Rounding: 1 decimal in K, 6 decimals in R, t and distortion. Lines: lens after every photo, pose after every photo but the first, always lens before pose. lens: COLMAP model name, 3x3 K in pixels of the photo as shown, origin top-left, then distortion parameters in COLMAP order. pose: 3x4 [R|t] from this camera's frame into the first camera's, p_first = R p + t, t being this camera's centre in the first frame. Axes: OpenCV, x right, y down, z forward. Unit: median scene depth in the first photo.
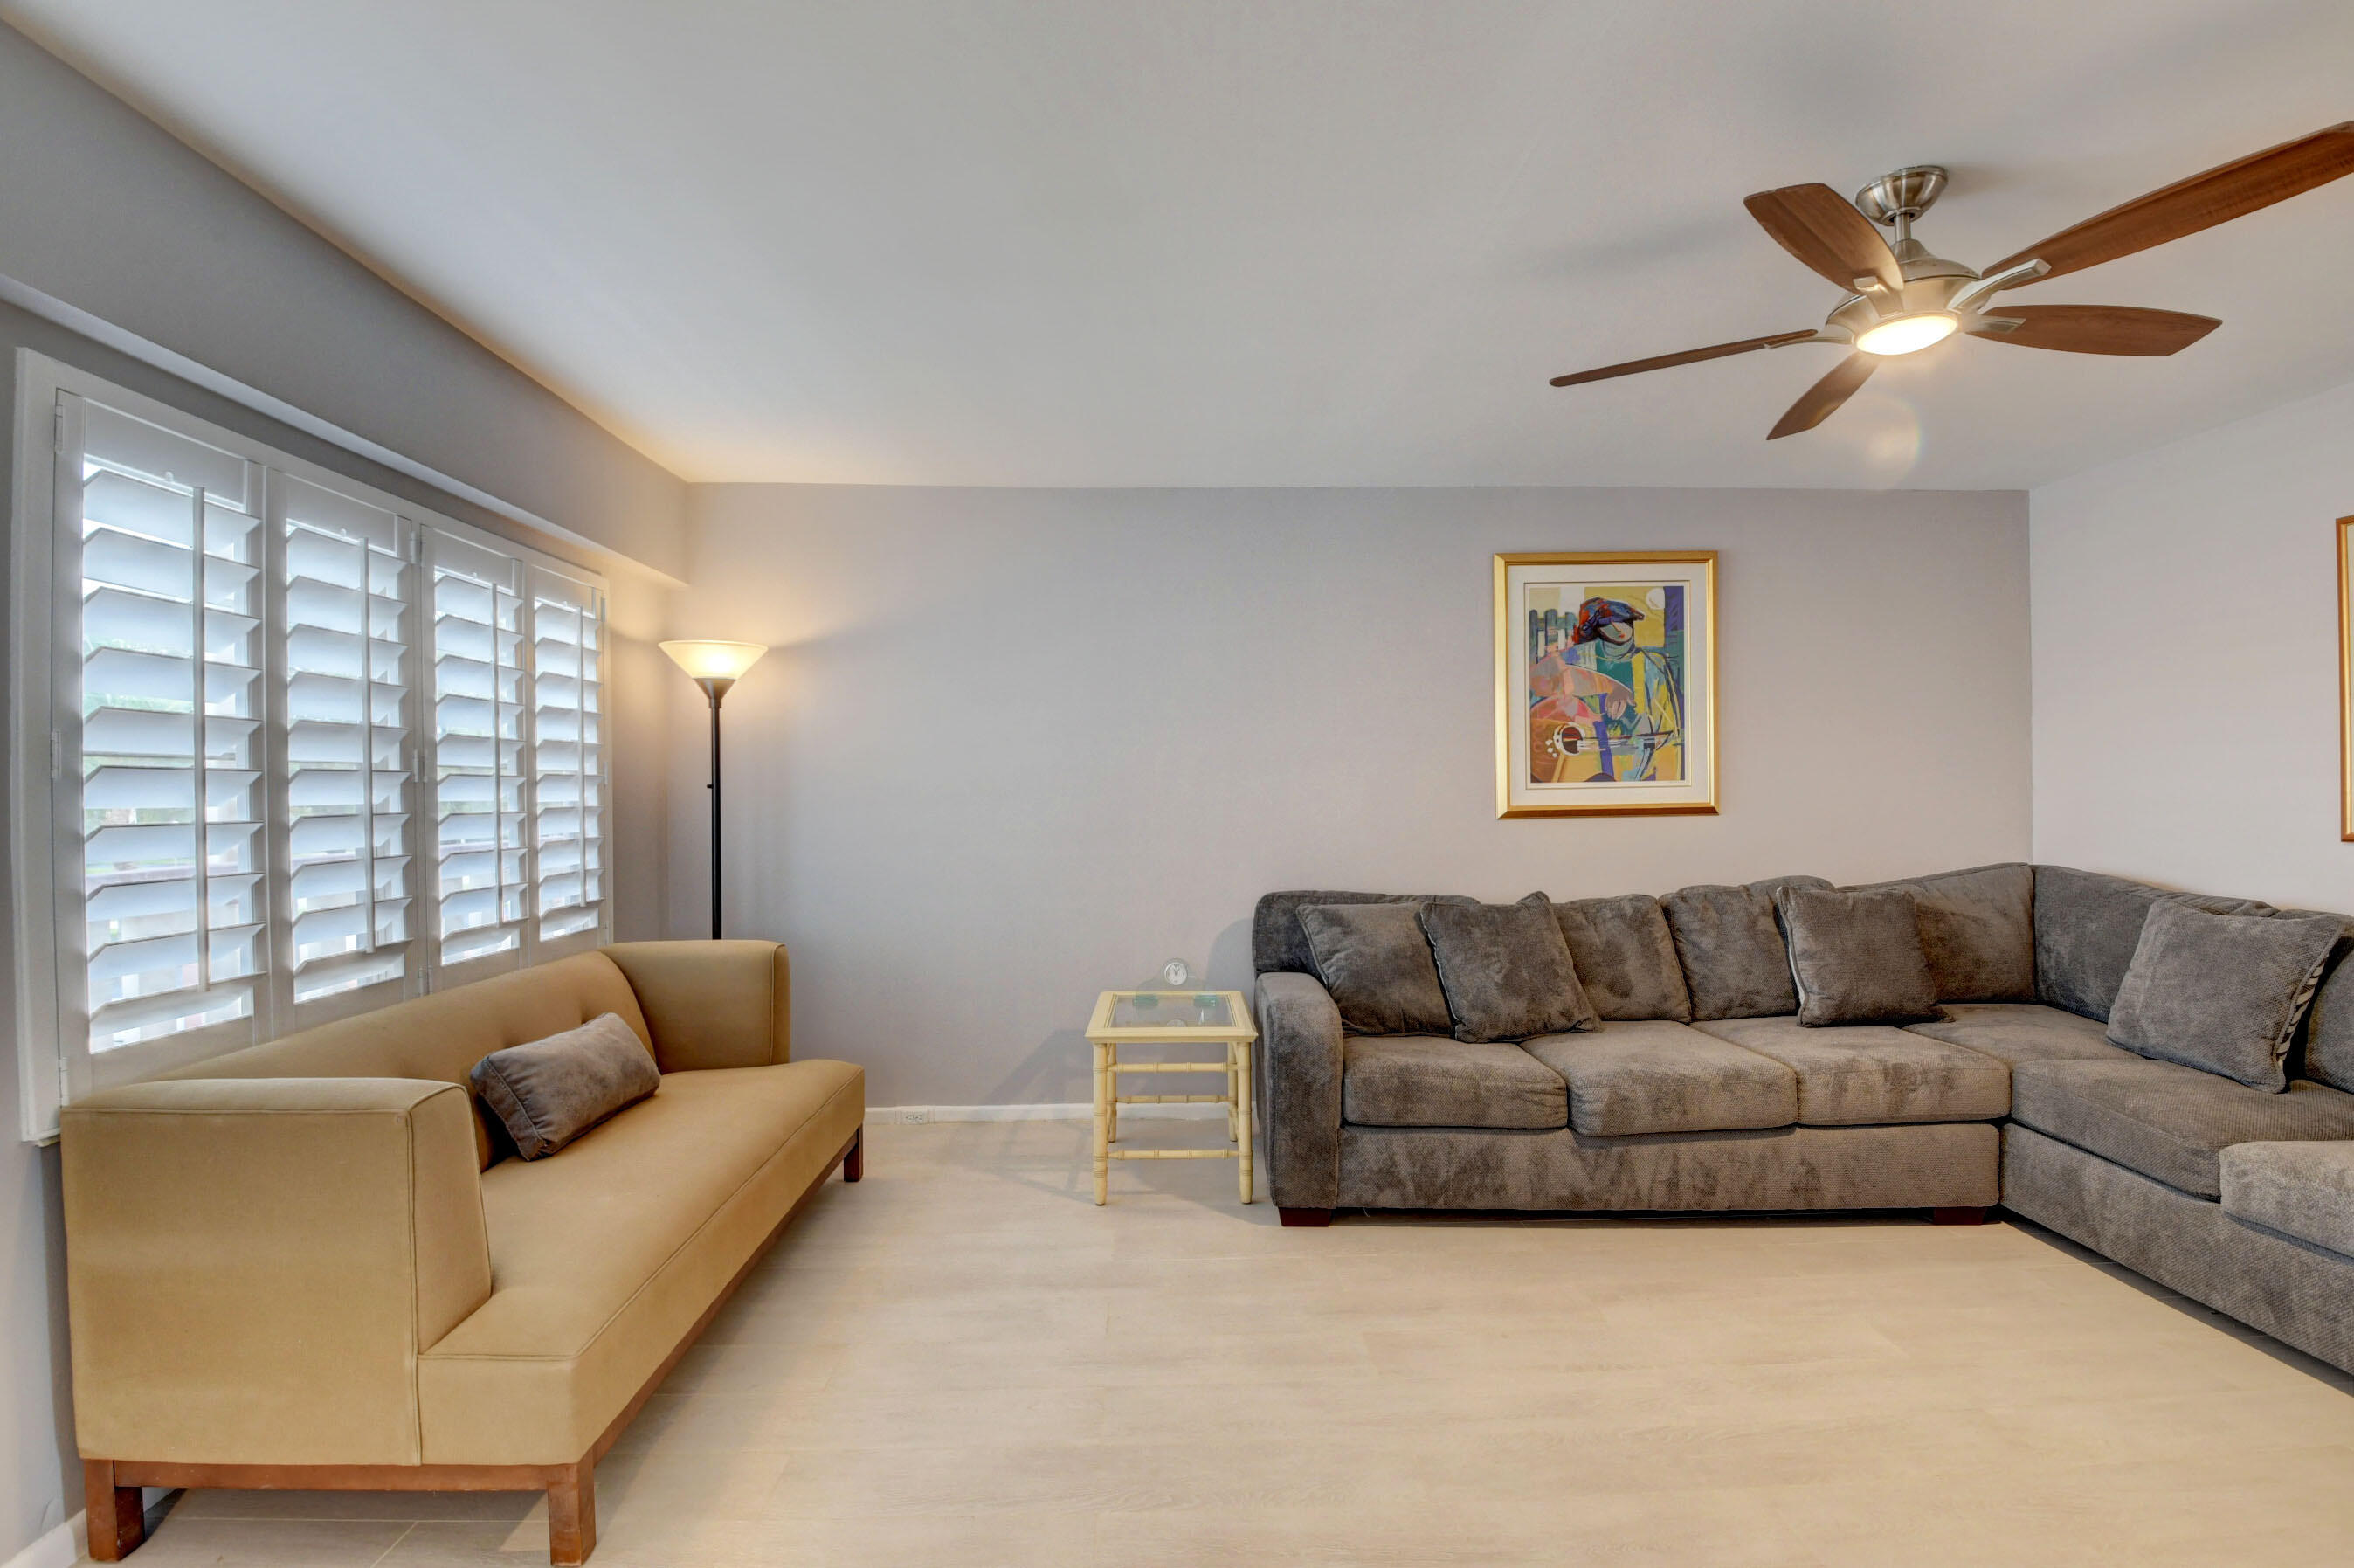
lens RADIAL K [[1040.7, 0, 1173.3], [0, 1040.7, 786.0], [0, 0, 1]] dist [0.013891, -0.024983]
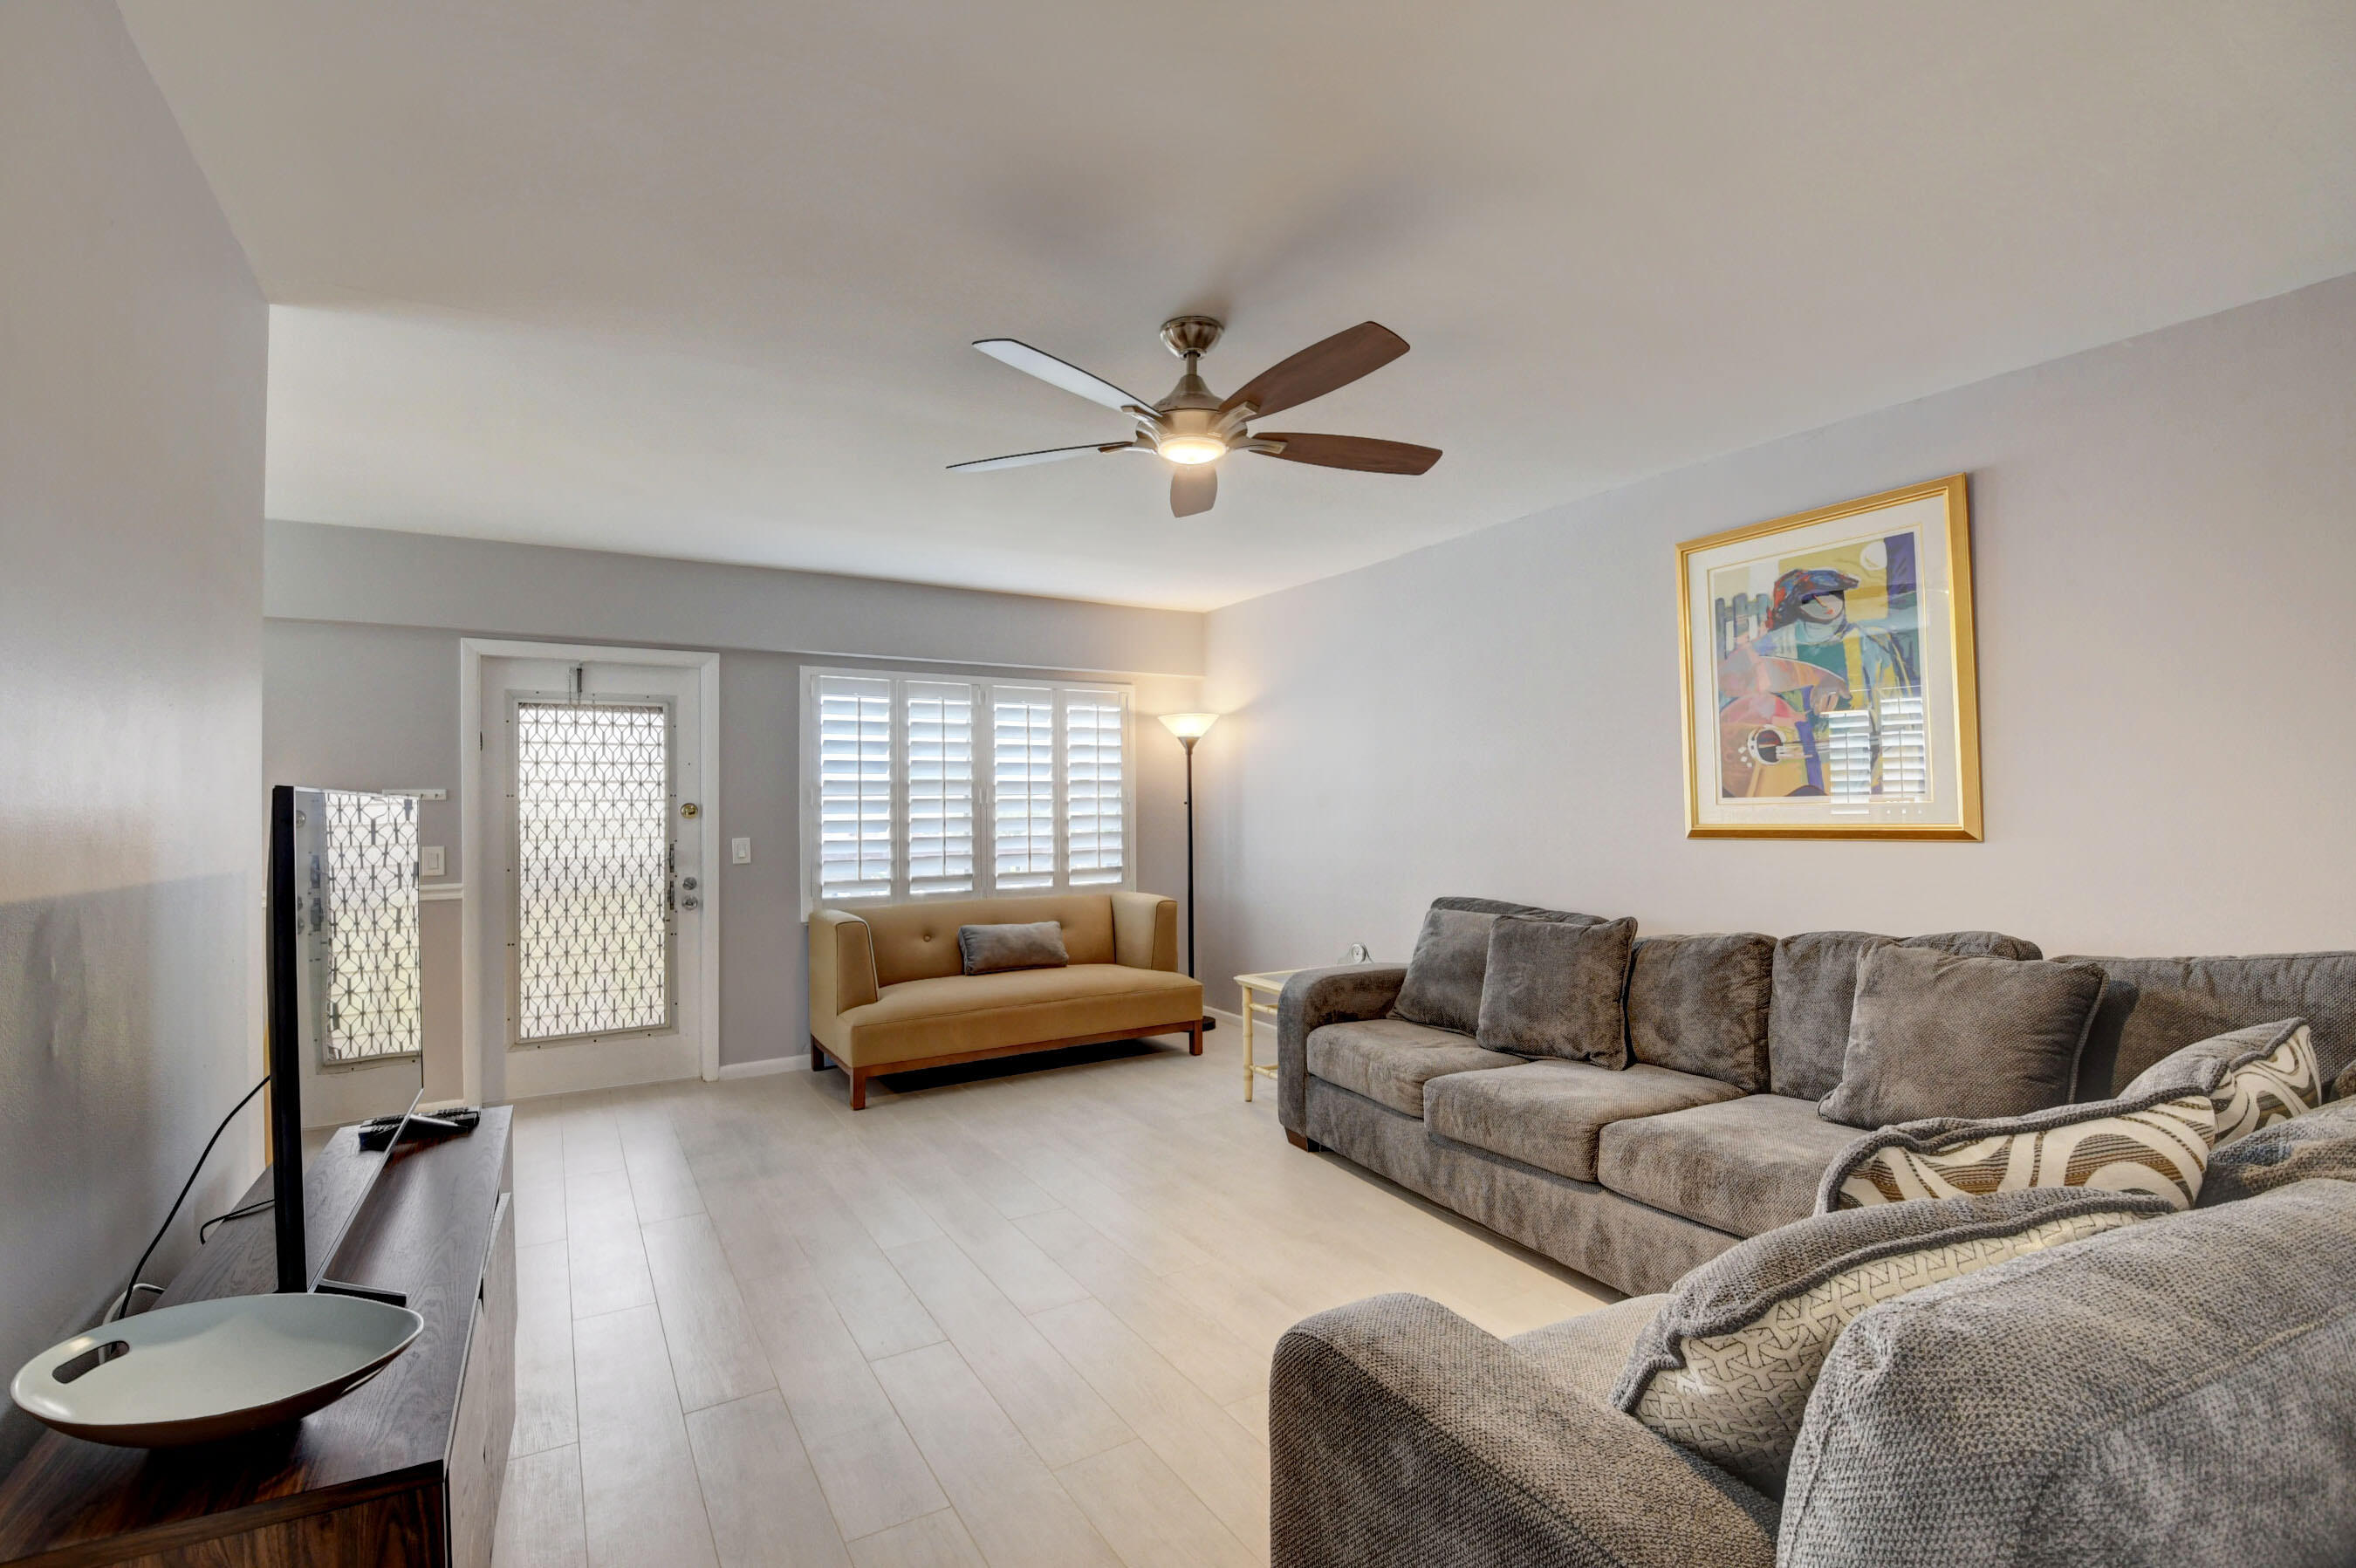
lens RADIAL K [[1041.5, 0, 1174.3], [0, 1041.5, 786.0], [0, 0, 1]] dist [0.013891, -0.024983]
pose [[0.483070, -0.012740, -0.875489, 0.883394], [0.012878, 0.999889, -0.007444, -0.012113], [0.875487, -0.007678, 0.483180, 0.182083]]
